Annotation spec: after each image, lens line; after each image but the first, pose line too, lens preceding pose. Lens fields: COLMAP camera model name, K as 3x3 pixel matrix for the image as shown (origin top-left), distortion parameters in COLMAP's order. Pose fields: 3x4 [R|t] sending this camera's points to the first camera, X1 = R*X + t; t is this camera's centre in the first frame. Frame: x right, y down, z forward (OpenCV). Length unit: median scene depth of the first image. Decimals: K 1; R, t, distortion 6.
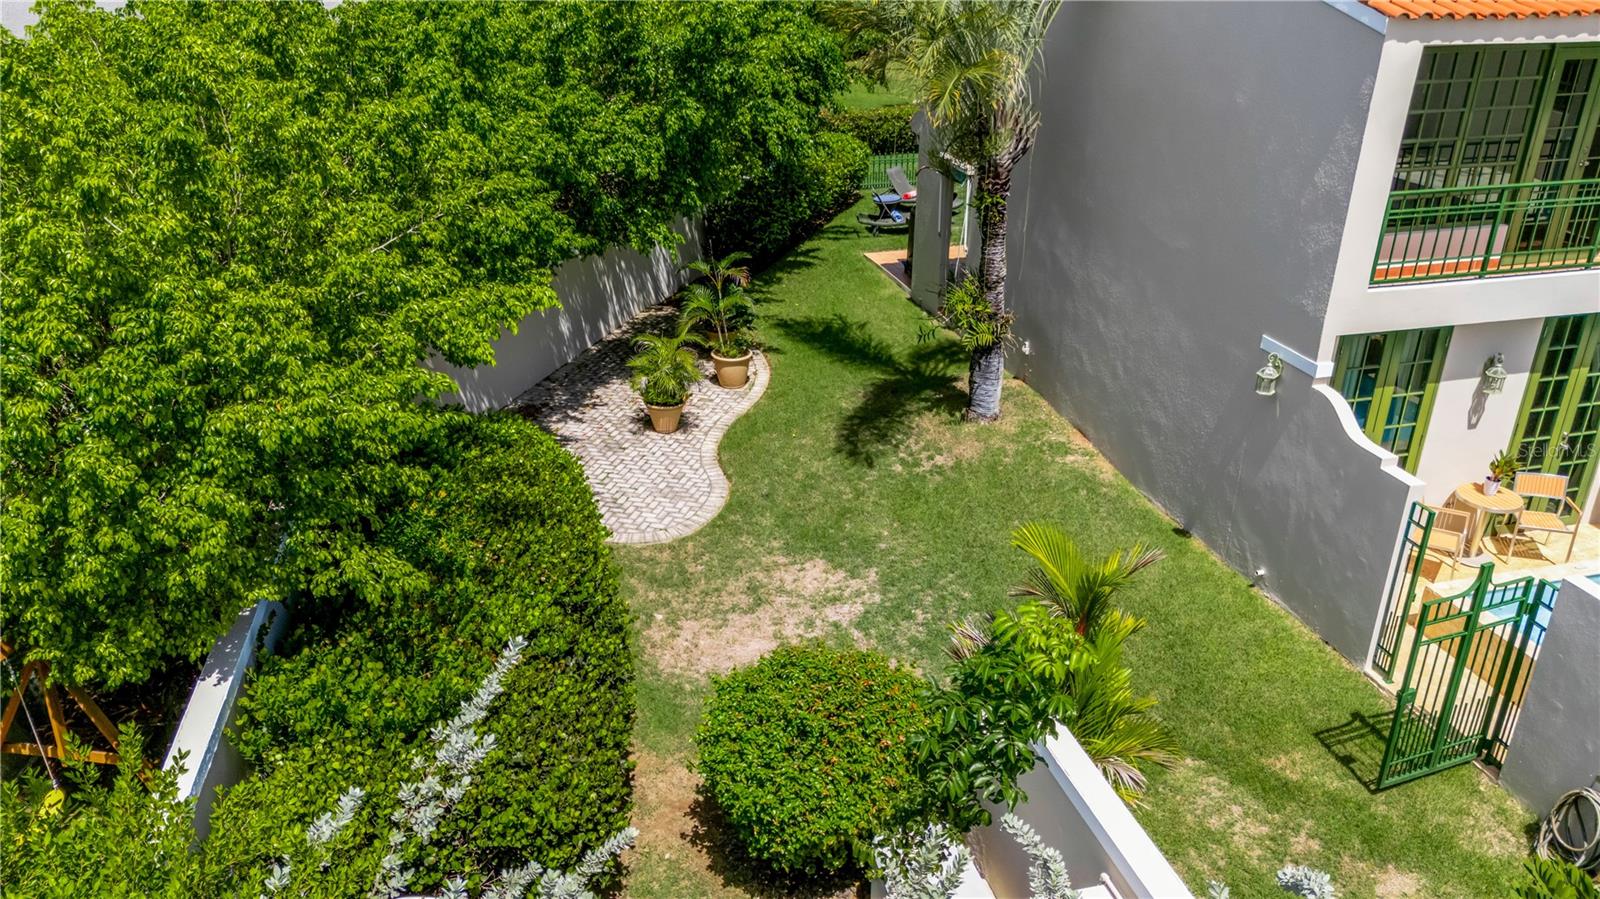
lens RADIAL K [[1169.0, 0, 800.0], [0, 1169.0, 449.5], [0, 0, 1]] dist [0.088857, -0.085534]
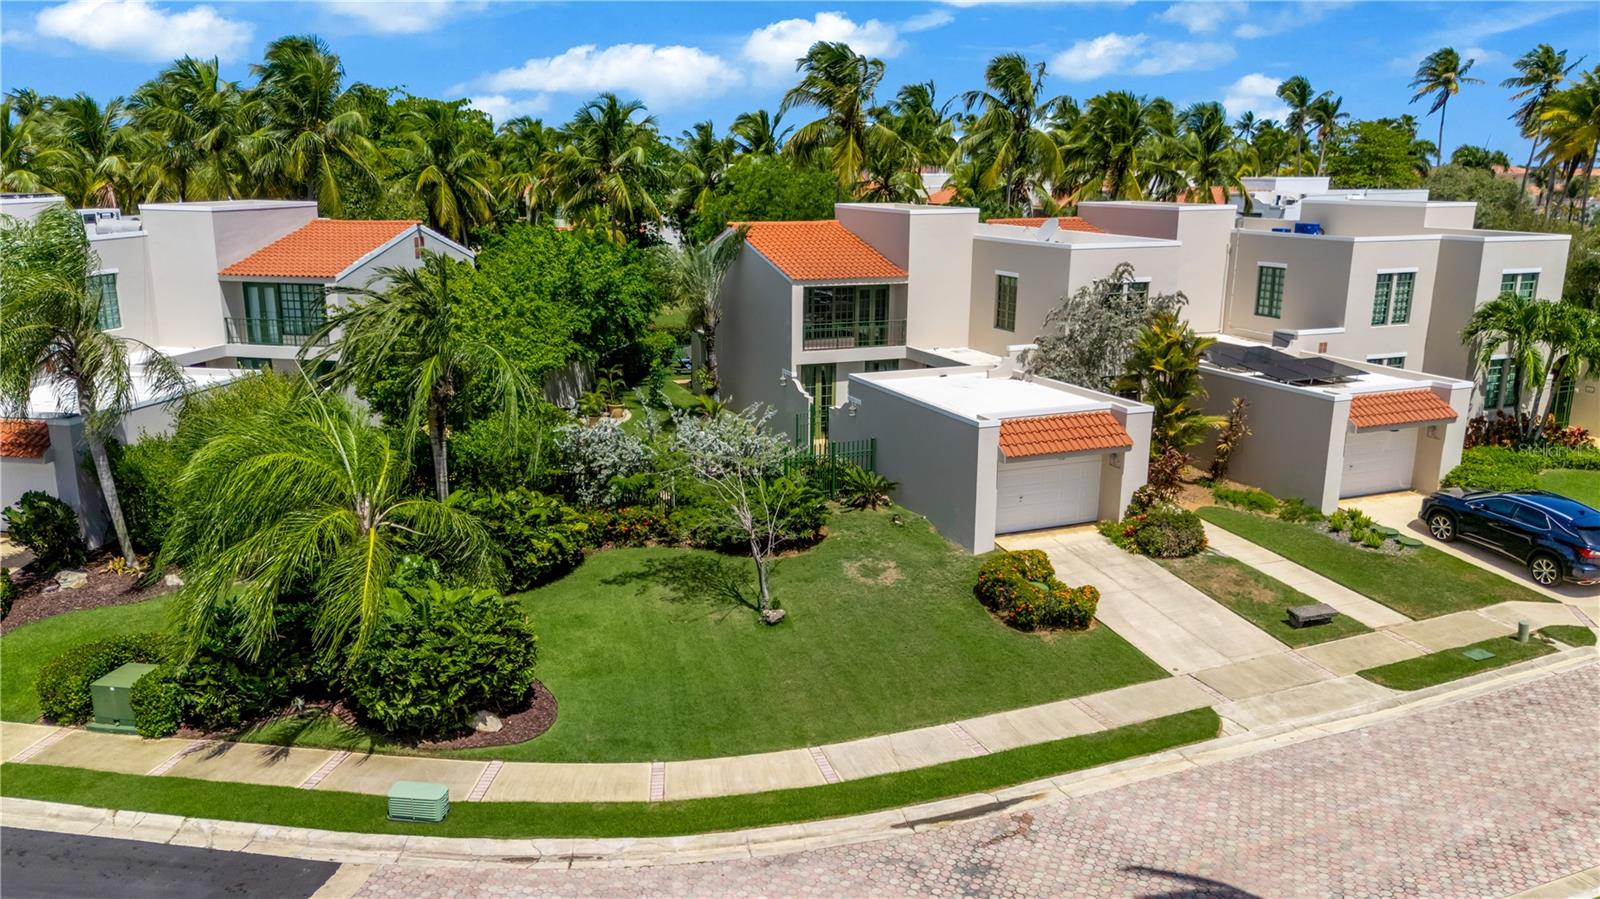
lens RADIAL K [[1187.6, 0, 800.0], [0, 1187.6, 449.5], [0, 0, 1]] dist [0.100439, 0.000485]
pose [[0.989889, -0.033988, 0.137710, -0.026663], [0.060327, 0.979564, -0.191873, 0.625935], [-0.128374, 0.198241, 0.971710, -1.802677]]
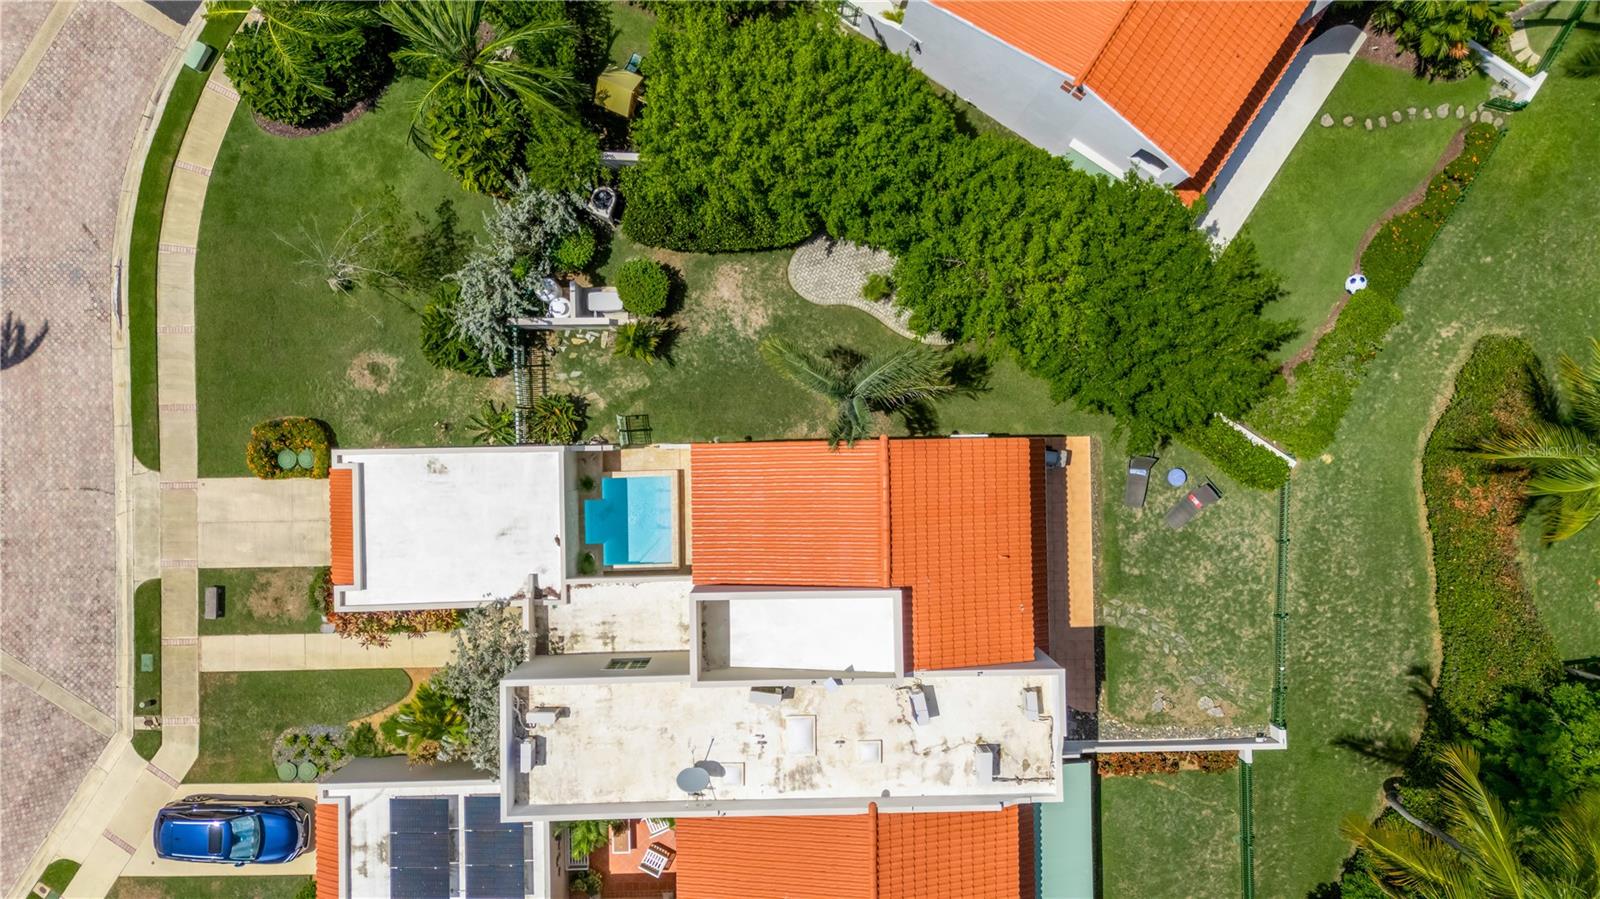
lens RADIAL K [[1169.0, 0, 800.0], [0, 1169.0, 449.5], [0, 0, 1]] dist [0.088857, -0.085534]
pose [[-0.242579, 0.970129, 0.002452, 0.280327], [-0.410074, -0.104828, 0.906008, -2.504025], [0.879201, 0.218773, 0.423254, -0.141520]]
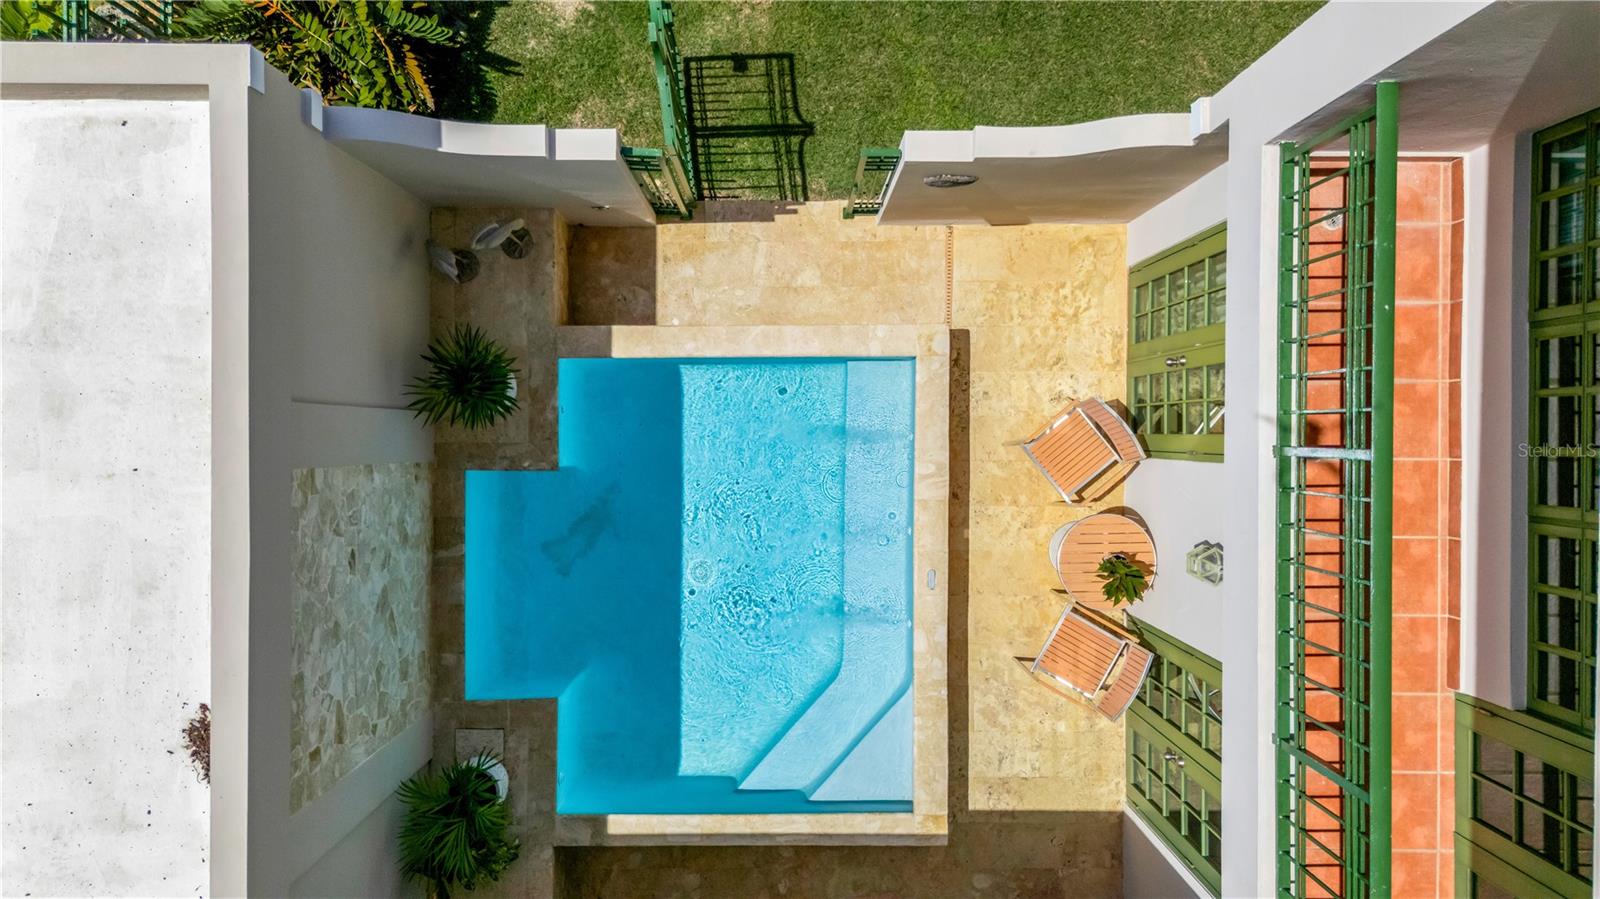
lens RADIAL K [[1169.0, 0, 800.0], [0, 1169.0, 449.5], [0, 0, 1]] dist [0.088857, -0.085534]
pose [[-0.258535, 0.965930, -0.011750, 0.483306], [-0.407974, -0.098154, 0.907702, -0.356763], [0.875624, 0.239467, 0.419450, 0.512090]]
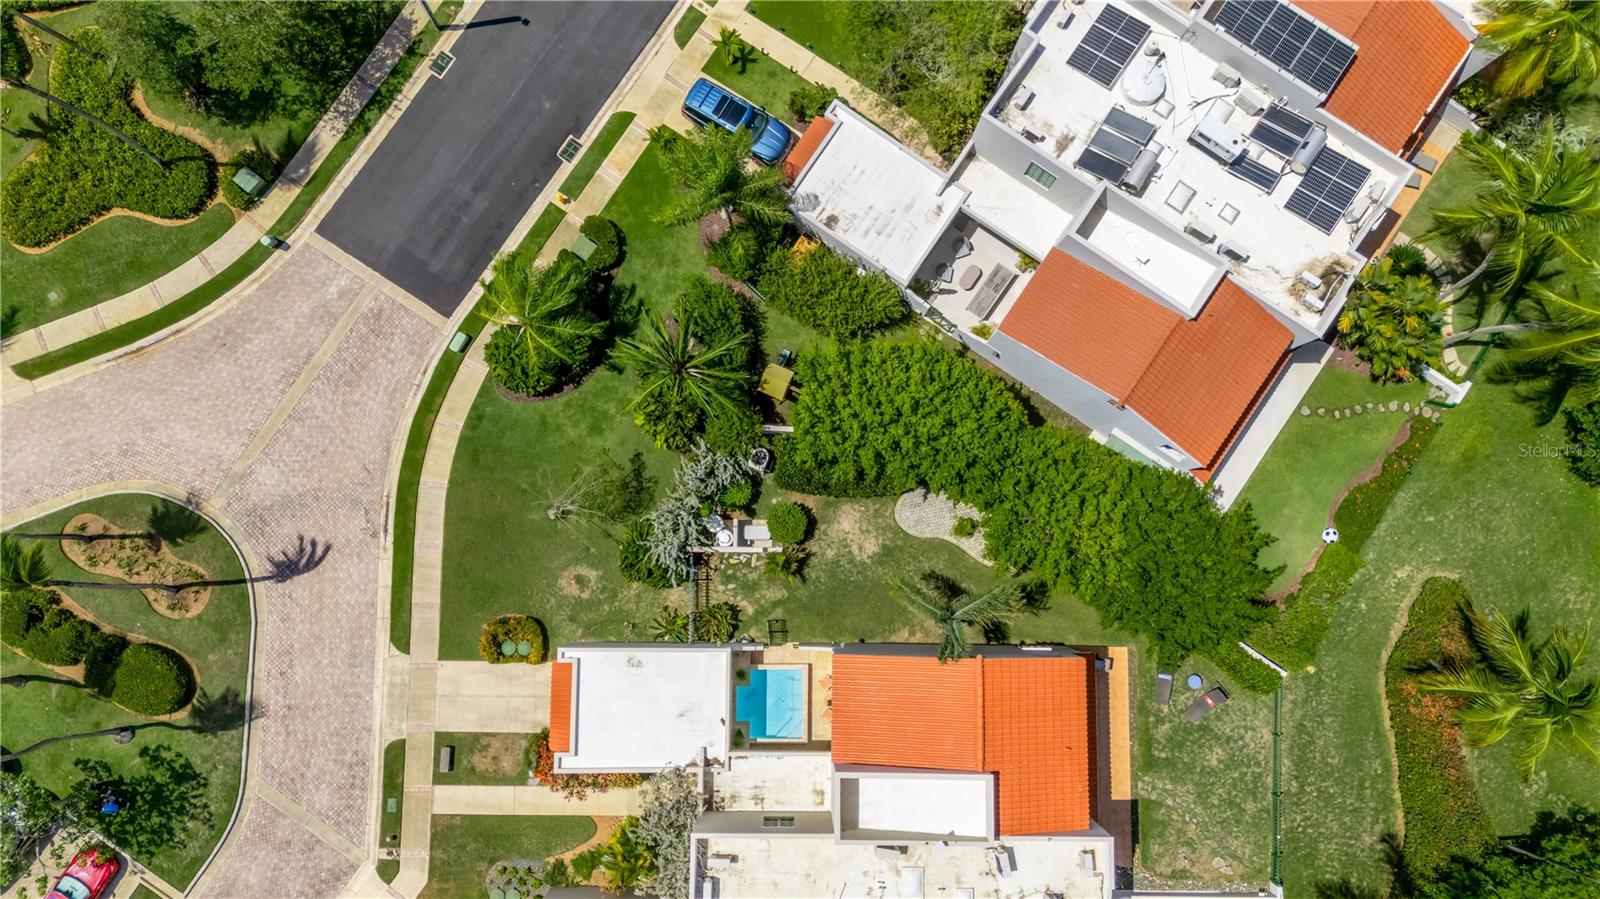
lens RADIAL K [[1169.0, 0, 800.0], [0, 1169.0, 449.5], [0, 0, 1]] dist [0.088857, -0.085534]
pose [[-0.267821, 0.959716, -0.084950, 0.085096], [-0.404615, -0.032016, 0.913926, -3.135899], [0.874390, 0.279141, 0.396891, -0.843775]]
